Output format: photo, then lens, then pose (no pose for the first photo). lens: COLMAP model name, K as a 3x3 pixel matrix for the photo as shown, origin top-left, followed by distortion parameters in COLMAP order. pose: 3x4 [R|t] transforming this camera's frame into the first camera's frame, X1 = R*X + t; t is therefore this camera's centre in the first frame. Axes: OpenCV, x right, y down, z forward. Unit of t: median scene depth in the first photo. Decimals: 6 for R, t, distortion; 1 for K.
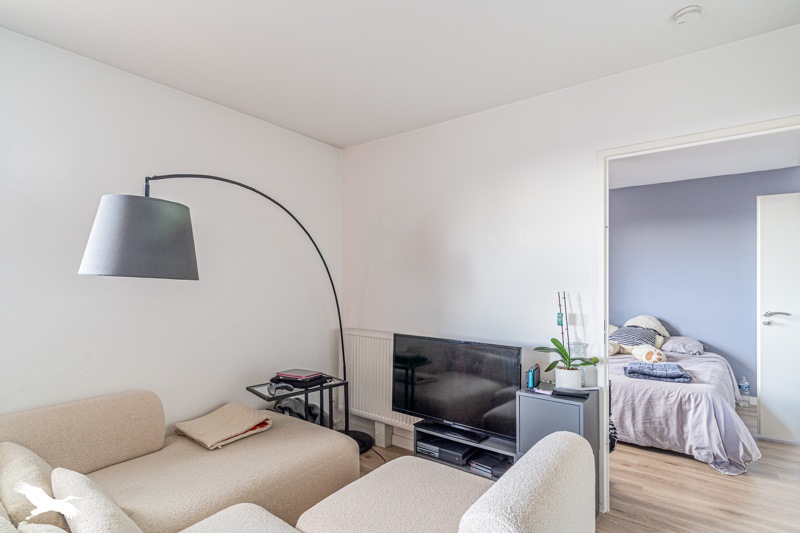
lens RADIAL K [[391.8, 0, 394.1], [0, 391.8, 283.6], [0, 0, 1]] dist [0.001647, -0.000029]
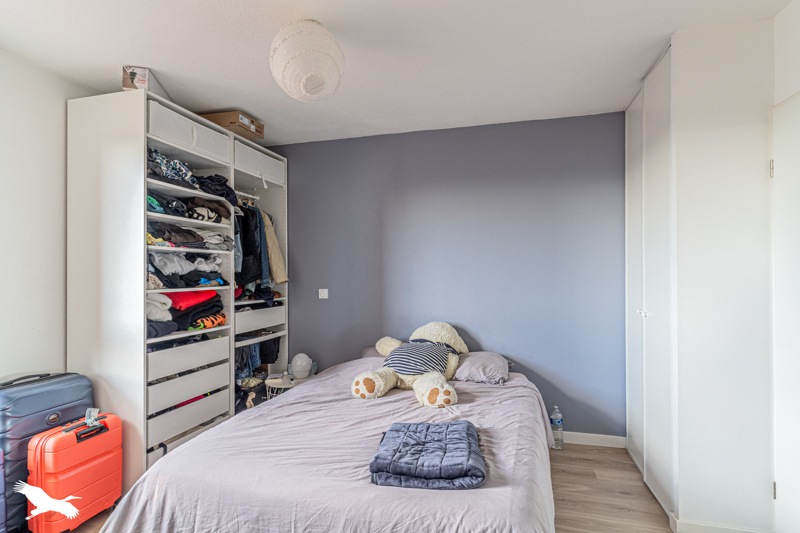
lens RADIAL K [[391.8, 0, 400.8], [0, 391.8, 268.3], [0, 0, 1]] dist [0.001647, -0.000029]
pose [[0.924906, 0.001660, 0.380191, 0.356818], [0.004736, 0.999863, -0.015888, 0.000509], [-0.380165, 0.016495, 0.924771, 0.439979]]
